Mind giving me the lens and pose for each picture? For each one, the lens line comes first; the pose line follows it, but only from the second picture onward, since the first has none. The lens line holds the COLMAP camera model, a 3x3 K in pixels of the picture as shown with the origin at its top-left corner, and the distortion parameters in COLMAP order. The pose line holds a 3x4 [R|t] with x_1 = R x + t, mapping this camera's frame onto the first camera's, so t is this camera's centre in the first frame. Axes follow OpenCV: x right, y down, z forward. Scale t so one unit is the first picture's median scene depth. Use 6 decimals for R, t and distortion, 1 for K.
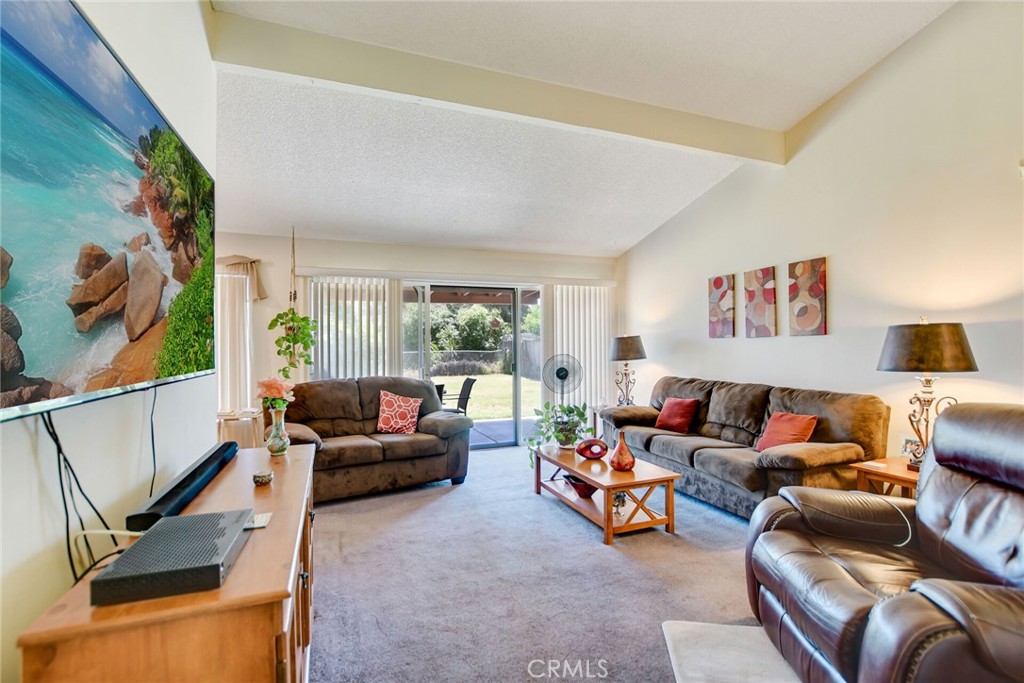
lens RADIAL K [[442.2, 0, 491.1], [0, 442.2, 337.1], [0, 0, 1]] dist [-0.015663, 0.000102]
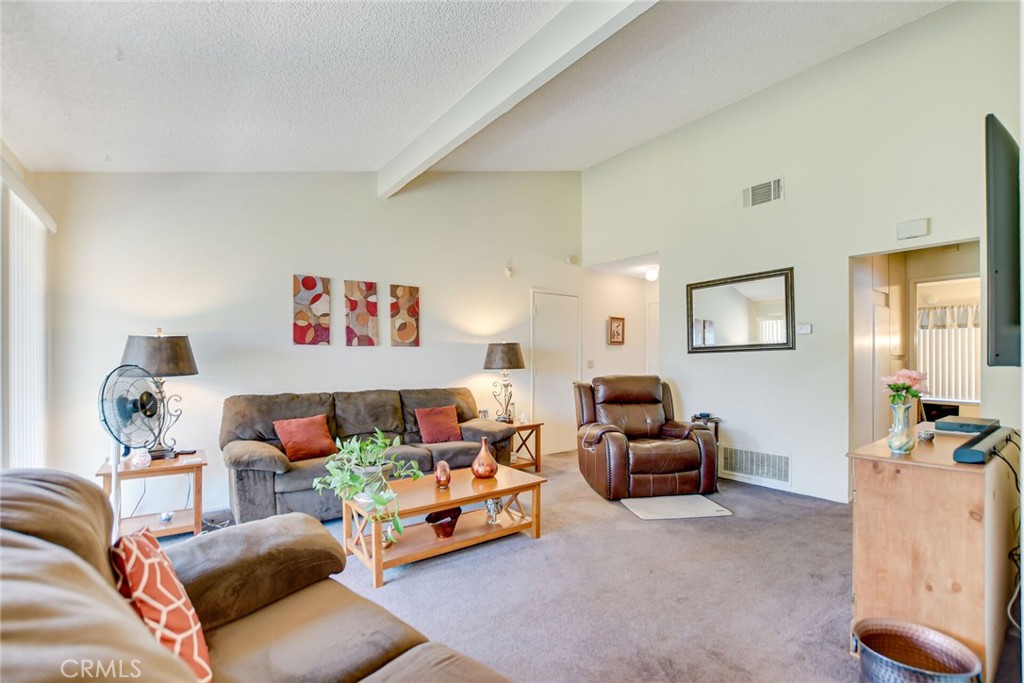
lens RADIAL K [[459.6, 0, 509.1], [0, 459.6, 360.0], [0, 0, 1]] dist [-0.000490, 0.000259]
pose [[-0.307351, 0.009930, 0.951544, -0.591803], [-0.012304, 0.999820, -0.014408, 0.048874], [-0.951517, -0.016136, -0.307174, 1.089251]]
